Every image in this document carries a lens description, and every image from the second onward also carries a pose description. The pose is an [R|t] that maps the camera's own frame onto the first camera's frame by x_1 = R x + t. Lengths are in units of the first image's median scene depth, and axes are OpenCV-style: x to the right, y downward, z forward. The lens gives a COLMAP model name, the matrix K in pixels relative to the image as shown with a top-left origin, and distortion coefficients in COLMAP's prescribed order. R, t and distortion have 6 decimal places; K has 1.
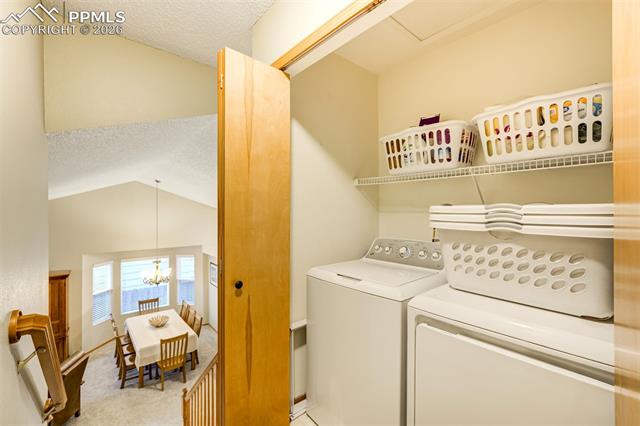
lens RADIAL K [[275.4, 0, 321.3], [0, 275.4, 210.6], [0, 0, 1]] dist [-0.023933, 0.006534]
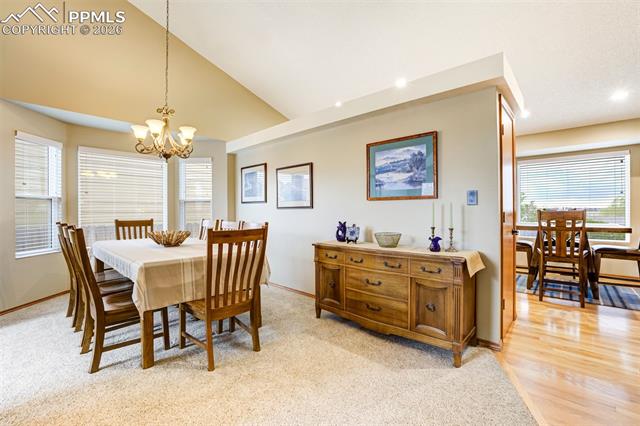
lens RADIAL K [[275.4, 0, 317.4], [0, 275.4, 214.0], [0, 0, 1]] dist [-0.023933, 0.006534]
pose [[0.993981, -0.005369, 0.109425, -0.459089], [0.004496, 0.999956, 0.008216, 0.426981], [-0.109464, -0.007675, 0.993961, 0.585198]]
